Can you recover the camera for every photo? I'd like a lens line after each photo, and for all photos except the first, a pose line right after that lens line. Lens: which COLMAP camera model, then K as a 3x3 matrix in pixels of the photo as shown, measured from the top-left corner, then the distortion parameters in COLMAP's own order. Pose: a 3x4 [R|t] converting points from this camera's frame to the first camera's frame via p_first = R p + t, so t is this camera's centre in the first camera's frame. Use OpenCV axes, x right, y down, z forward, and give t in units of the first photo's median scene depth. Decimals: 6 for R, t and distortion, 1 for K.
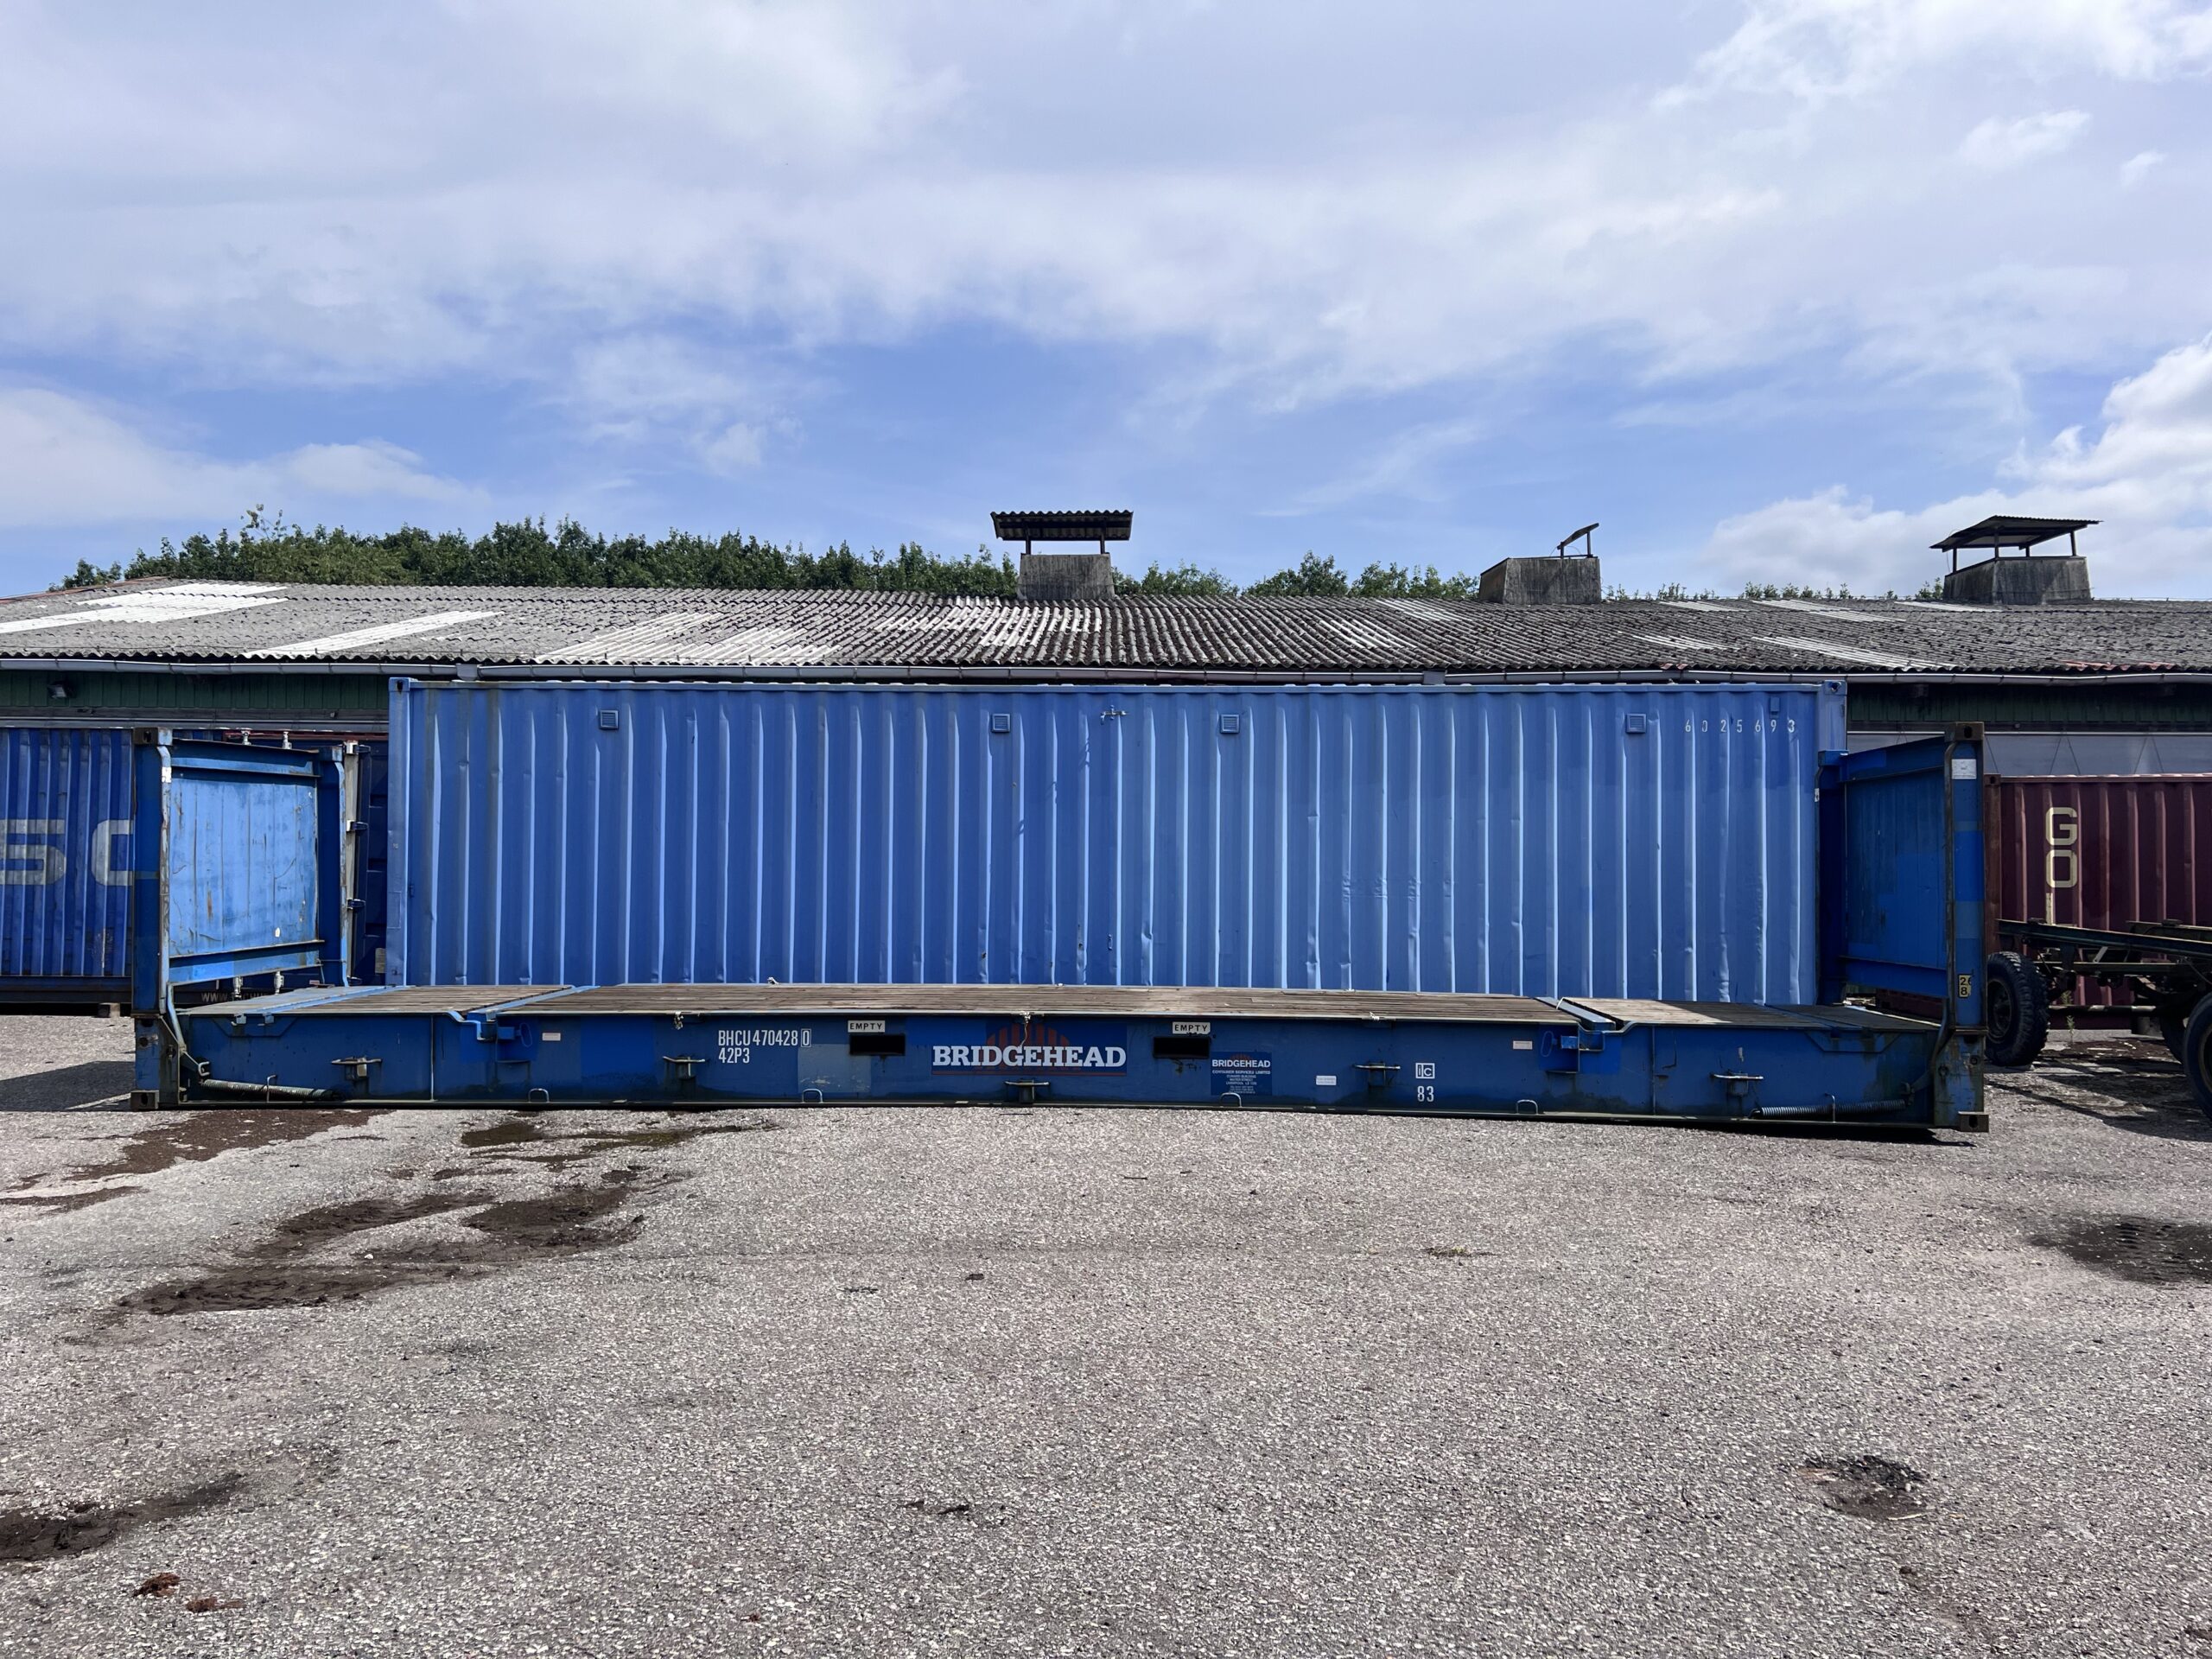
lens RADIAL K [[1691.1, 0, 1112.9], [0, 1691.1, 725.2], [0, 0, 1]] dist [0.154218, -0.341956]
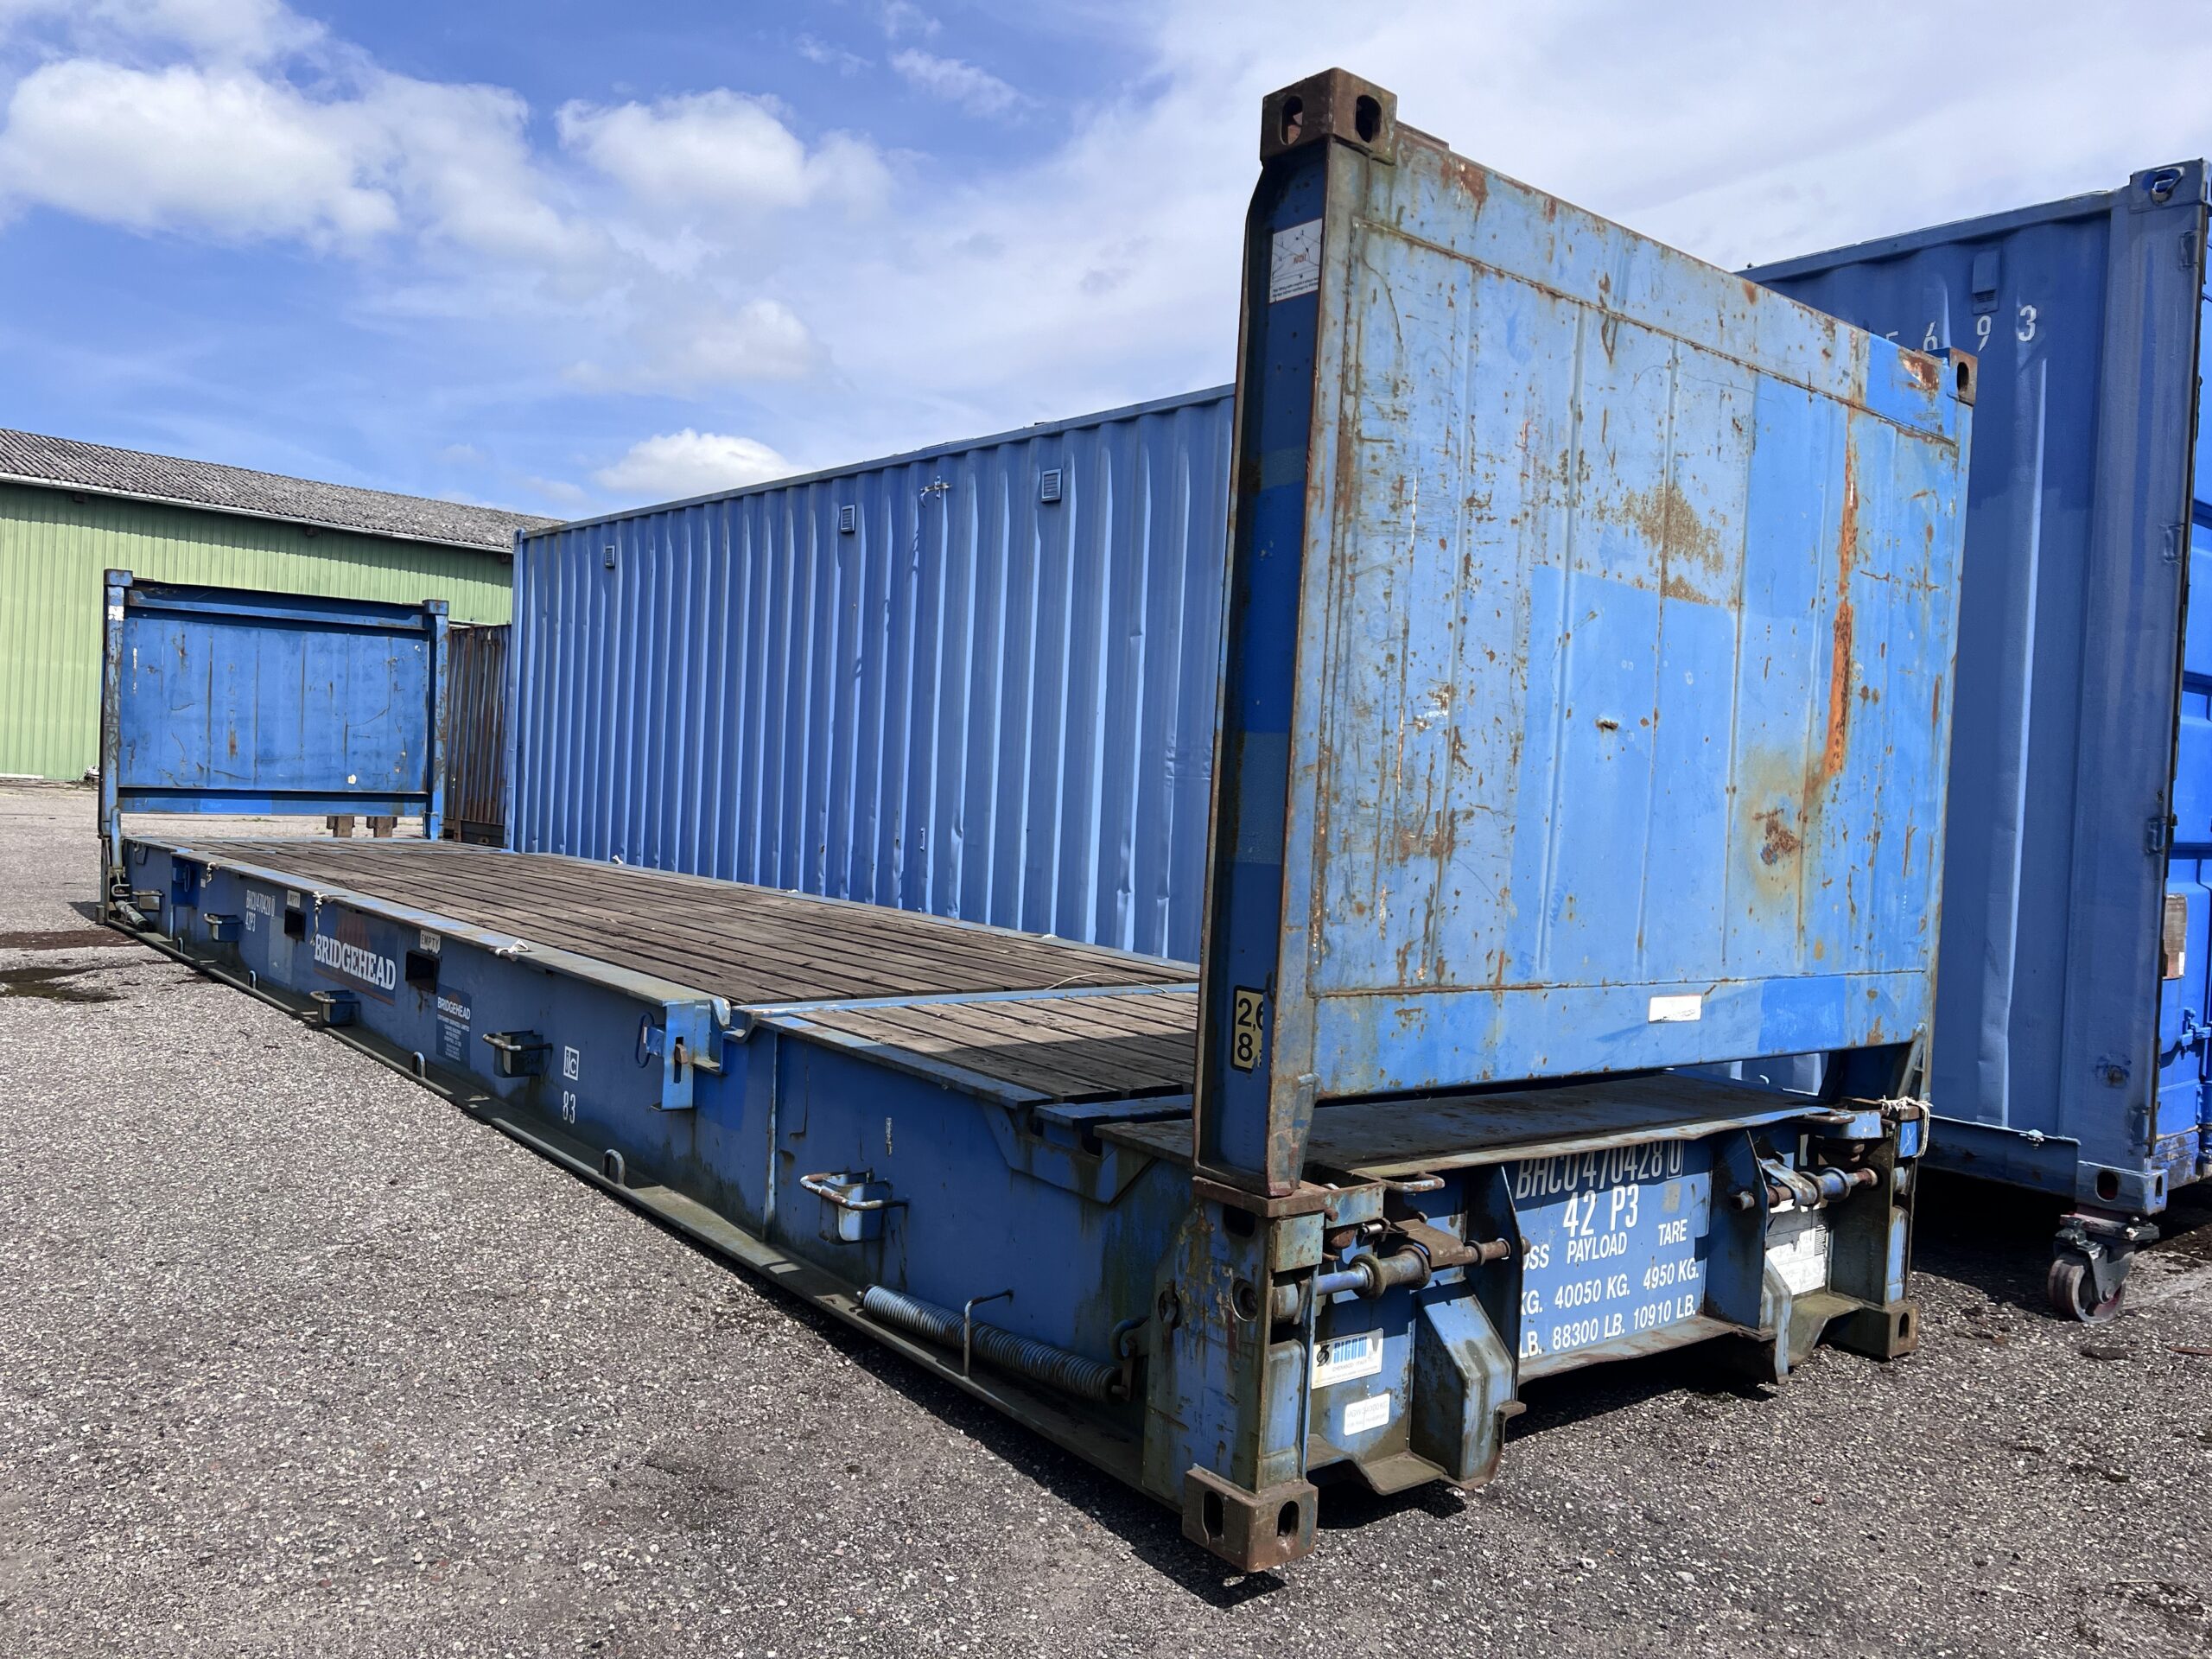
lens RADIAL K [[1691.1, 0, 1112.9], [0, 1691.1, 725.2], [0, 0, 1]] dist [0.154218, -0.341956]
pose [[0.665029, 0.000609, -0.746817, 0.569222], [0.011520, 0.999872, 0.011073, 0.082561], [0.746728, -0.015967, 0.664937, 0.661371]]
